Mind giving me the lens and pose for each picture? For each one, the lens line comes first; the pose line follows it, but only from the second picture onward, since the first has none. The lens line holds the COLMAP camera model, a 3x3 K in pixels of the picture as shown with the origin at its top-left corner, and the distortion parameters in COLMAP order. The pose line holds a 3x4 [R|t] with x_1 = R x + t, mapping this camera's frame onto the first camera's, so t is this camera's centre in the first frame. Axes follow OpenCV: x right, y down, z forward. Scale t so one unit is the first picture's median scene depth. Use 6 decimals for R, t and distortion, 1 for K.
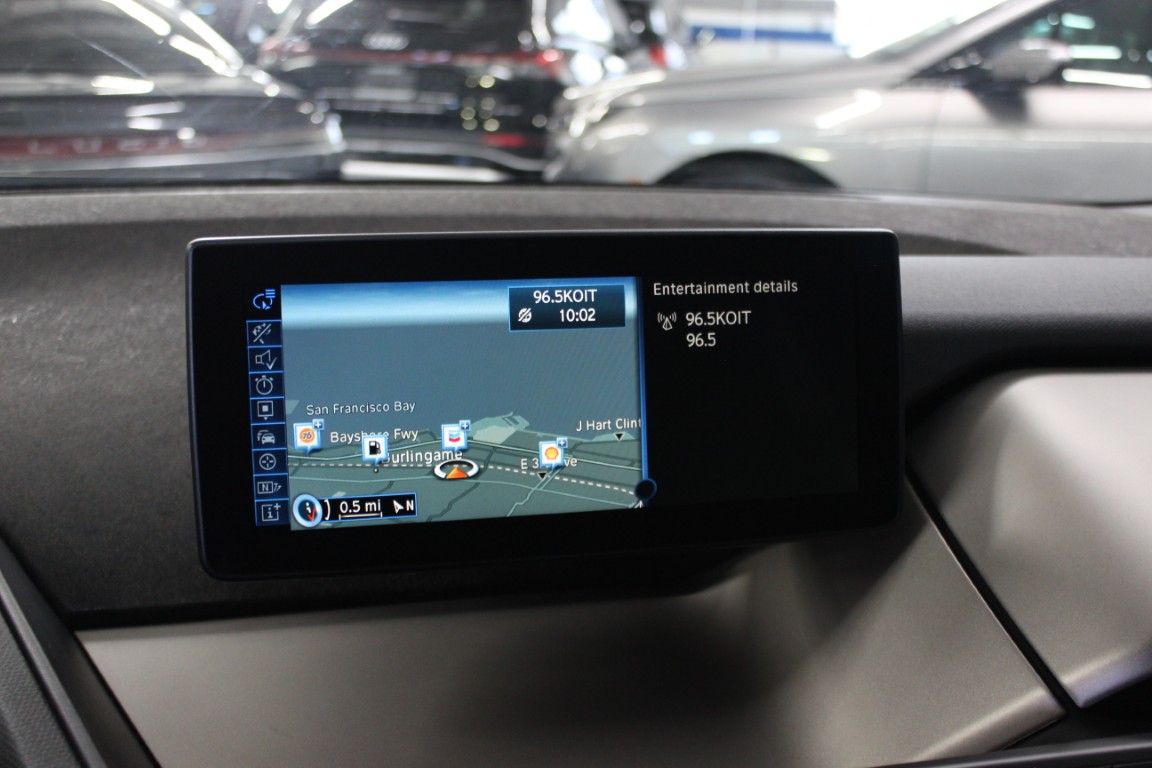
lens RADIAL K [[1257.4, 0, 574.9], [0, 1257.4, 377.5], [0, 0, 1]] dist [-0.068967, 0.000000]
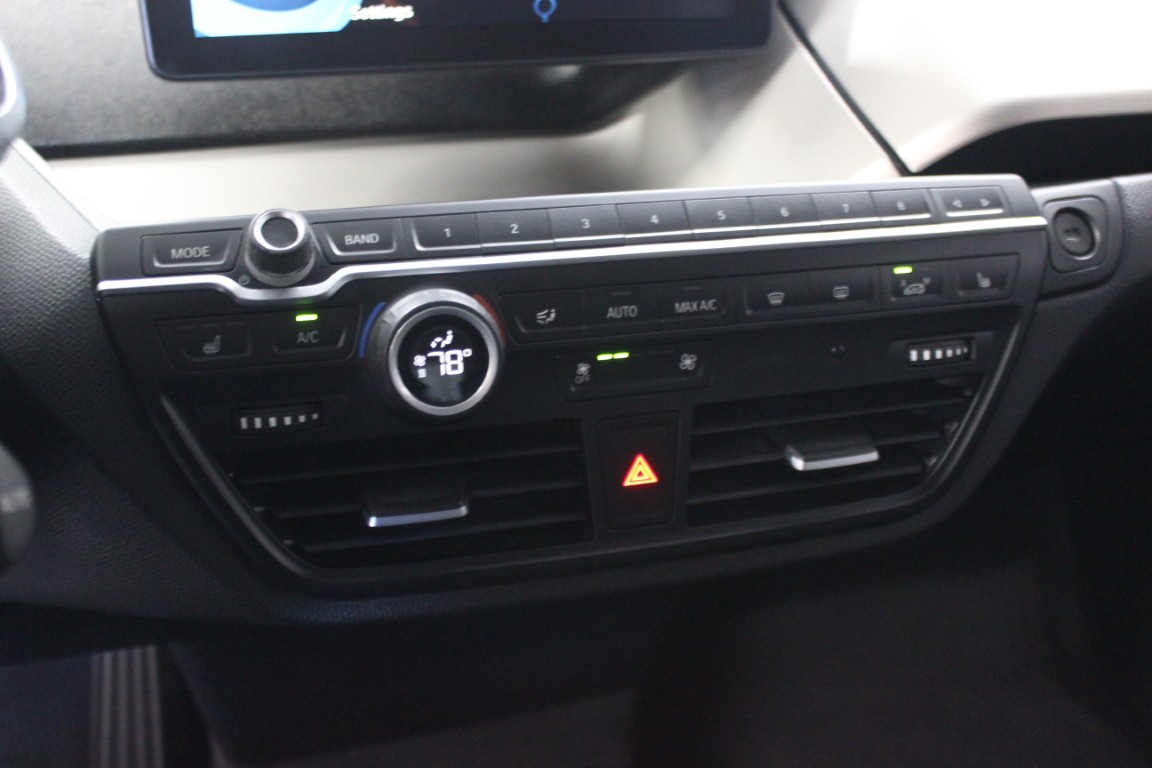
lens RADIAL K [[1257.4, 0, 573.5], [0, 1257.4, 386.7], [0, 0, 1]] dist [-0.068967, 0.000000]
pose [[0.998295, -0.022560, 0.053828, 0.010534], [0.009827, 0.974079, 0.225993, 0.126750], [-0.057531, -0.225078, 0.972641, -0.120862]]
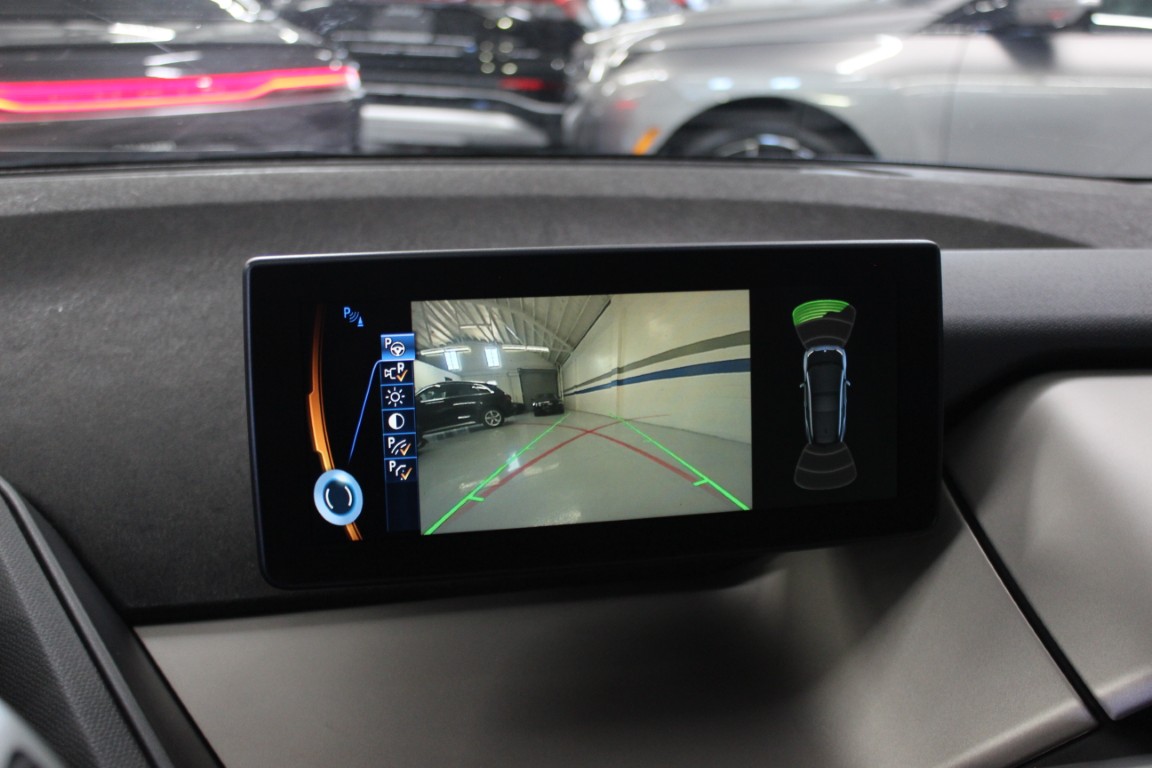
lens RADIAL K [[1257.4, 0, 572.4], [0, 1257.4, 387.3], [0, 0, 1]] dist [-0.068967, 0.000000]
pose [[0.999889, 0.003958, -0.014338, -0.019262], [-0.003166, 0.998490, 0.054848, -0.042805], [0.014533, -0.054796, 0.998392, -0.014950]]
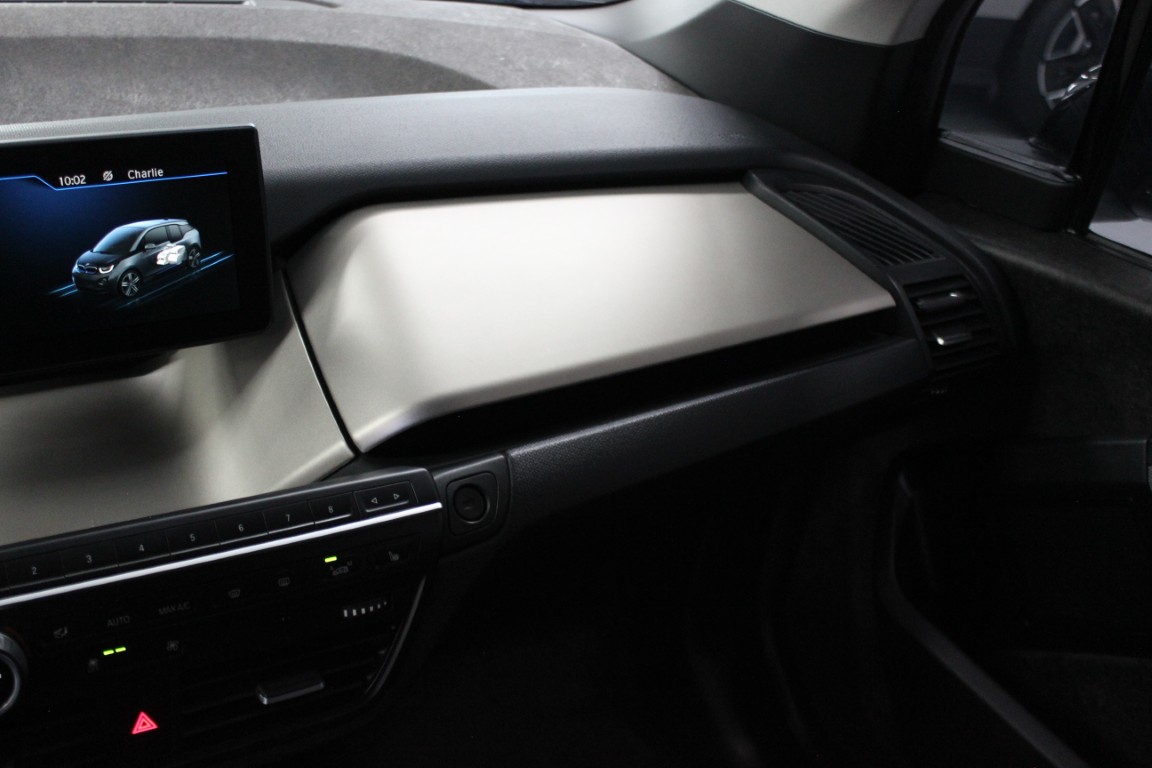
lens RADIAL K [[1257.4, 0, 567.9], [0, 1257.4, 409.8], [0, 0, 1]] dist [-0.068967, 0.000000]
pose [[0.956184, -0.075981, 0.282735, 0.135310], [-0.004239, 0.962041, 0.272870, -0.151353], [-0.292736, -0.262113, 0.919567, -0.366204]]
